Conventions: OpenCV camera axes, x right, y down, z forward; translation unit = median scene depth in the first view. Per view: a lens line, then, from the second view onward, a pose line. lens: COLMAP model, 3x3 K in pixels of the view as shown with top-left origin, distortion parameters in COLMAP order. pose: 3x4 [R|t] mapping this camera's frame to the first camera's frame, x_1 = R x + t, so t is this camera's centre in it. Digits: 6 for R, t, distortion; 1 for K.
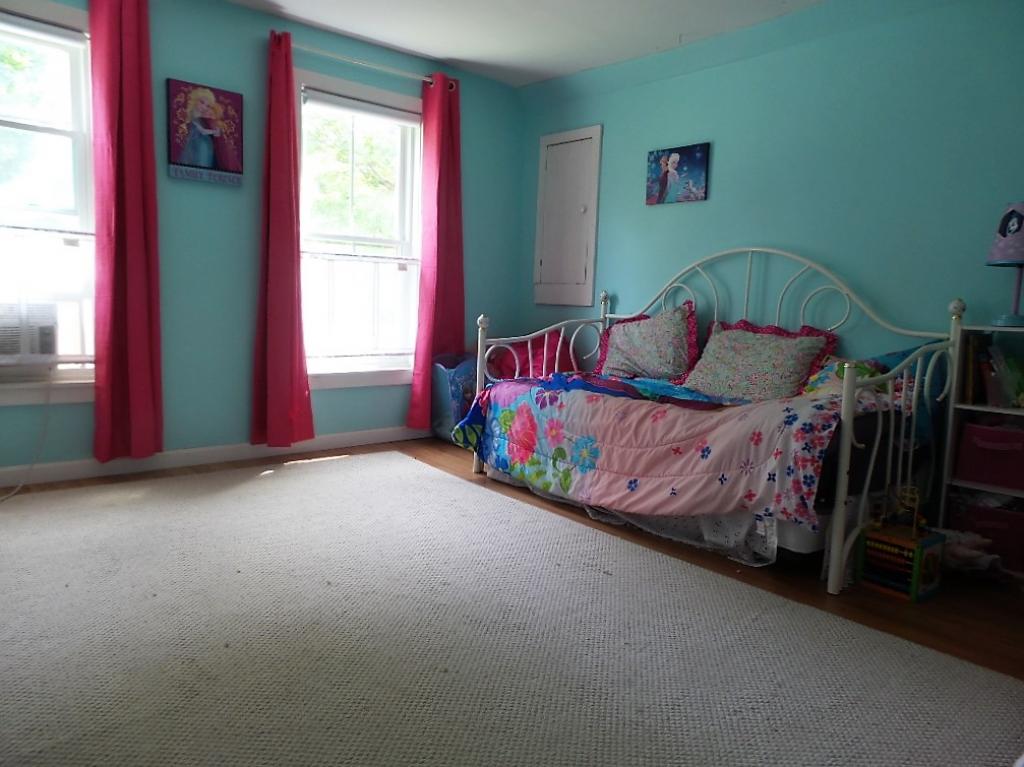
lens RADIAL K [[703.3, 0, 515.3], [0, 703.3, 389.2], [0, 0, 1]] dist [-0.004612, 0.007132]
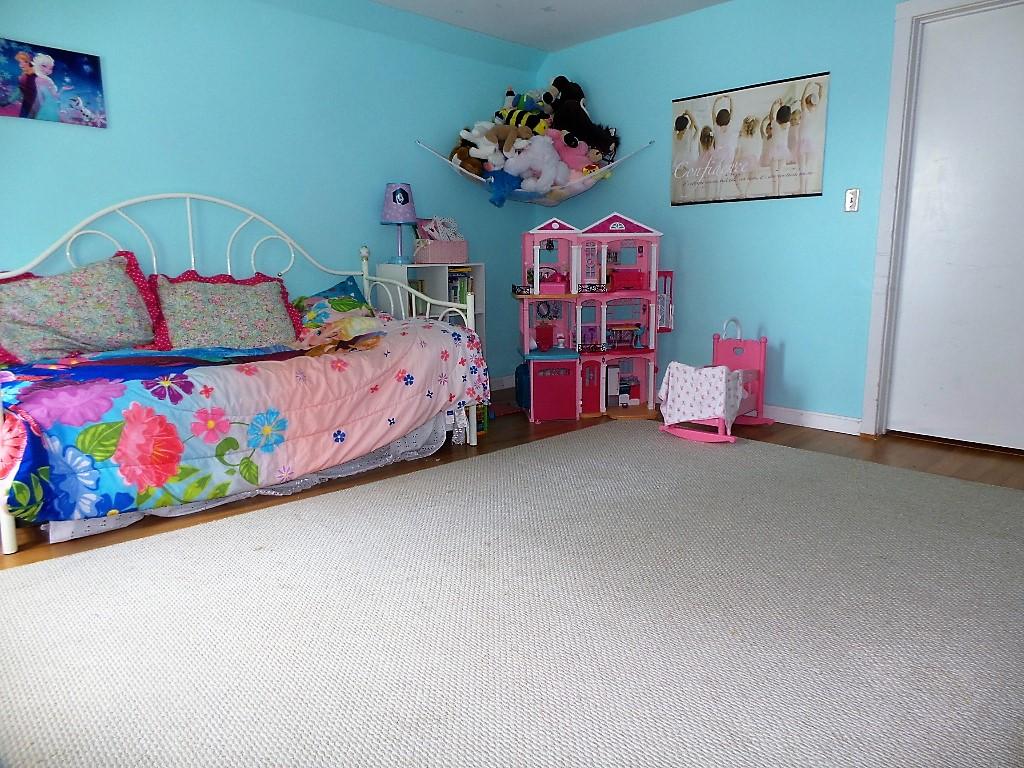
lens RADIAL K [[703.3, 0, 515.3], [0, 703.3, 389.7], [0, 0, 1]] dist [-0.004612, 0.007132]
pose [[-0.058381, -0.218481, 0.974093, -0.734864], [0.120994, 0.967016, 0.224145, -0.113348], [-0.990935, 0.130945, -0.030020, 0.678119]]
